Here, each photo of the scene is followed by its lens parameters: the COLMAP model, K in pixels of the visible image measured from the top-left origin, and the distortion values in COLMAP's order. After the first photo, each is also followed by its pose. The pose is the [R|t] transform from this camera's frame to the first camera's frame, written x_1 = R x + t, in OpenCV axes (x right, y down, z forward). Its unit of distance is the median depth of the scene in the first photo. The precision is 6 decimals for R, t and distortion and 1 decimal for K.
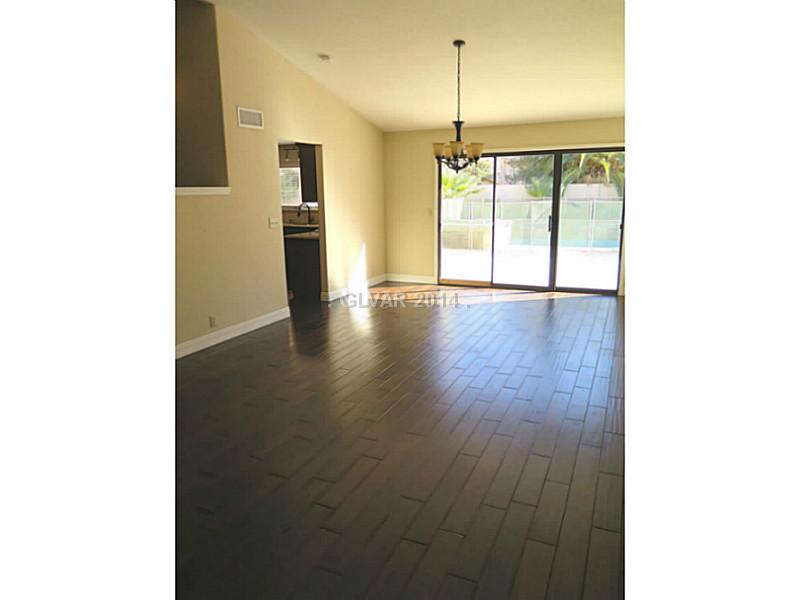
lens RADIAL K [[505.8, 0, 400.0], [0, 505.8, 300.0], [0, 0, 1]] dist [-0.019587, 0.001579]
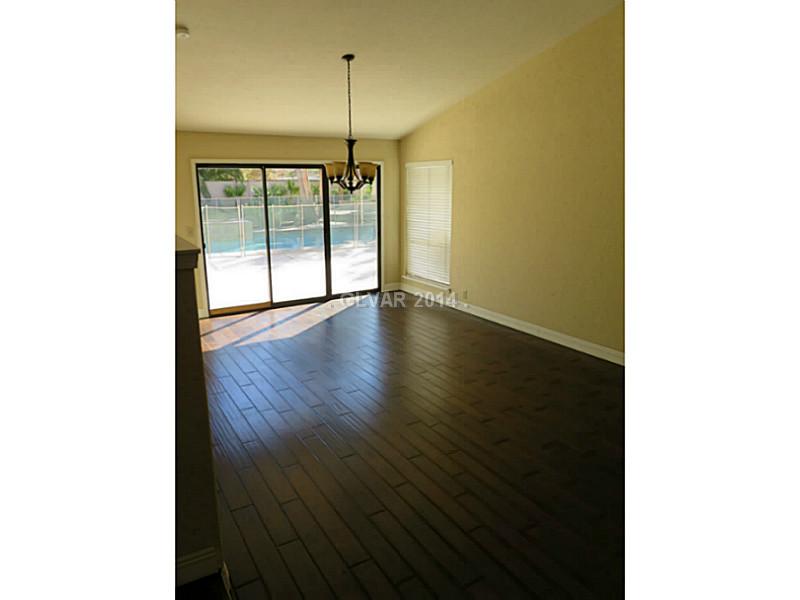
lens RADIAL K [[505.8, 0, 400.0], [0, 505.8, 300.0], [0, 0, 1]] dist [-0.019587, 0.001579]
pose [[0.555732, -0.181486, 0.811311, -0.473254], [0.172425, 0.979823, 0.101073, -0.098372], [-0.813284, 0.083721, 0.575812, 0.287613]]
